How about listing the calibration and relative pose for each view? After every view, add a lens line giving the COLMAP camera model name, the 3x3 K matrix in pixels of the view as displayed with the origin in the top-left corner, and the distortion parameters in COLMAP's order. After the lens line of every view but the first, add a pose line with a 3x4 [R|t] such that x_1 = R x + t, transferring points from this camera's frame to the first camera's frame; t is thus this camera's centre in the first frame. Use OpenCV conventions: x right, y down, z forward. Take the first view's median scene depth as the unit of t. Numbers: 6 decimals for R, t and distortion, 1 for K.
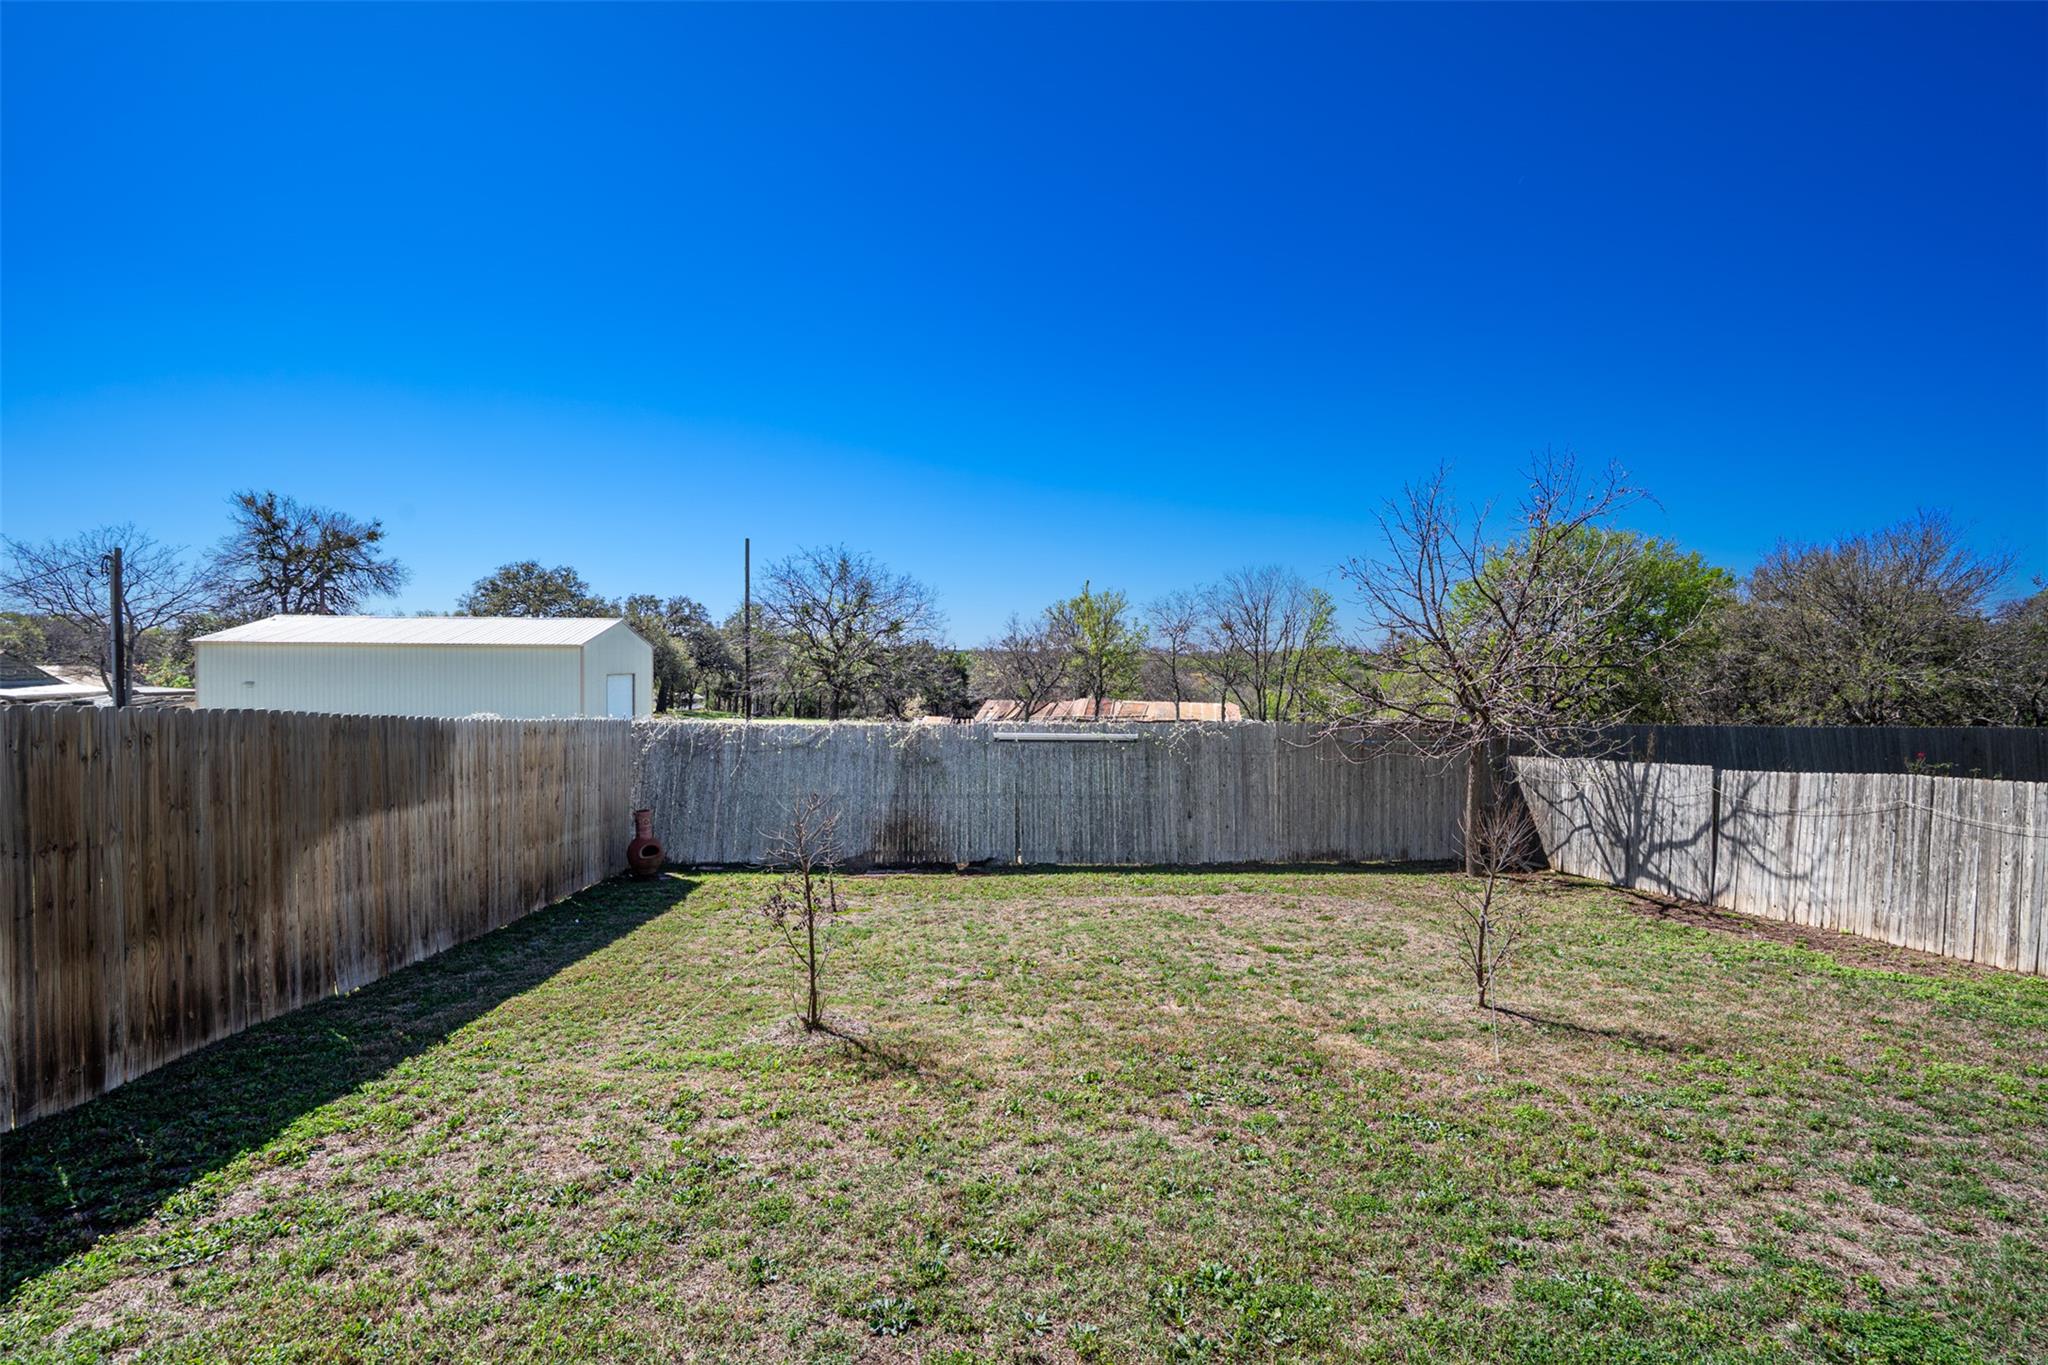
lens RADIAL K [[935.3, 0, 1020.4], [0, 935.3, 689.0], [0, 0, 1]] dist [-0.059661, 0.020897]
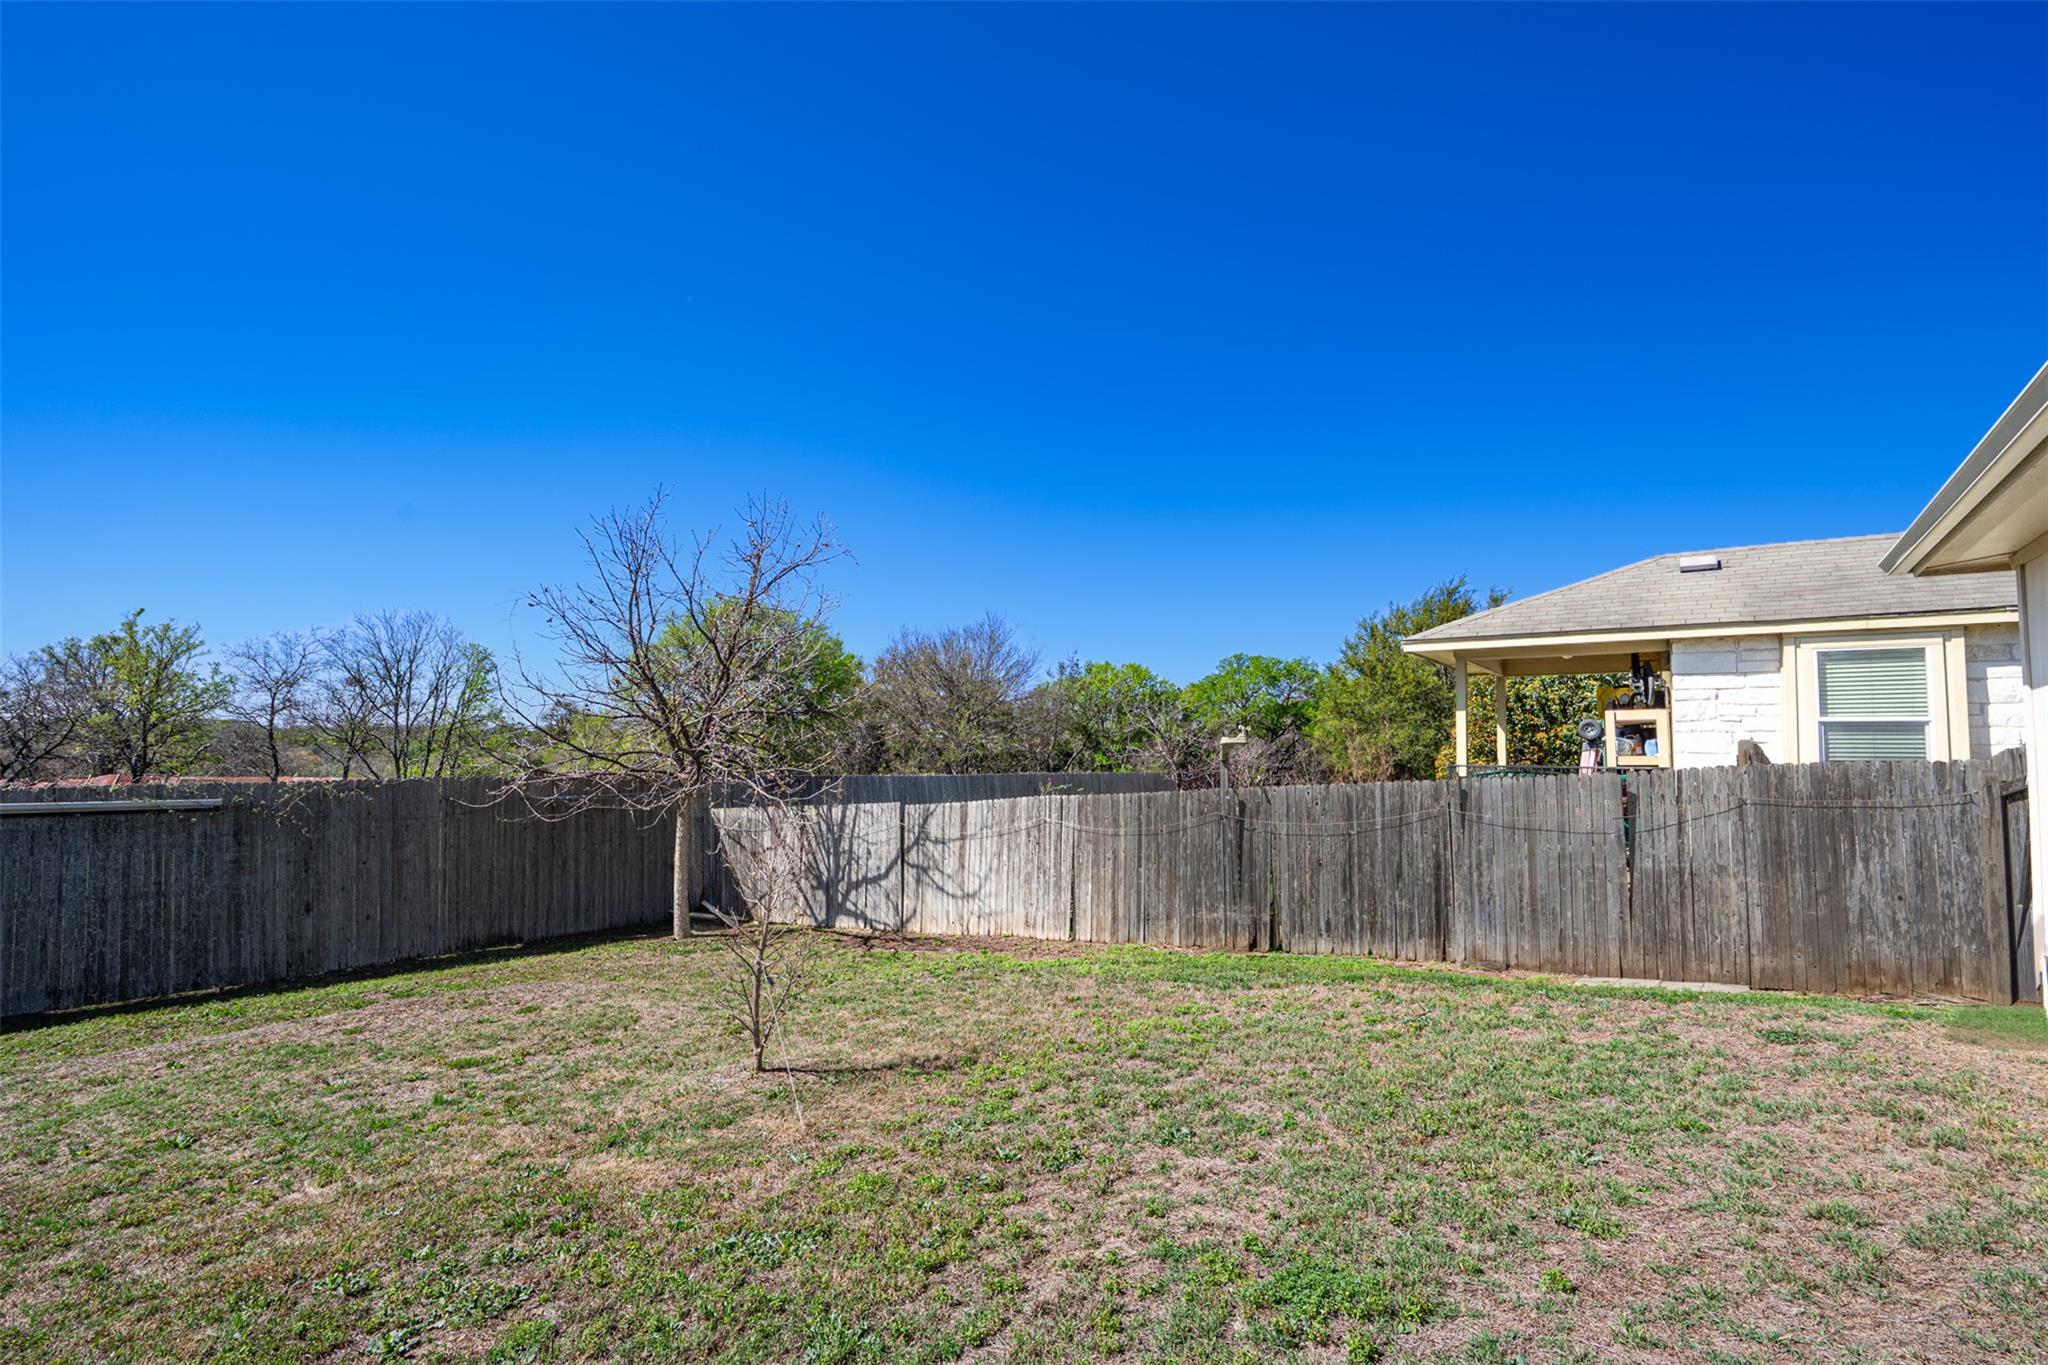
lens RADIAL K [[935.3, 0, 1020.4], [0, 935.3, 689.0], [0, 0, 1]] dist [-0.059661, 0.020897]
pose [[0.652093, 0.054385, 0.756186, 0.001197], [0.014248, 0.996368, -0.083946, 0.055365], [-0.758005, 0.065515, 0.648950, 0.190441]]
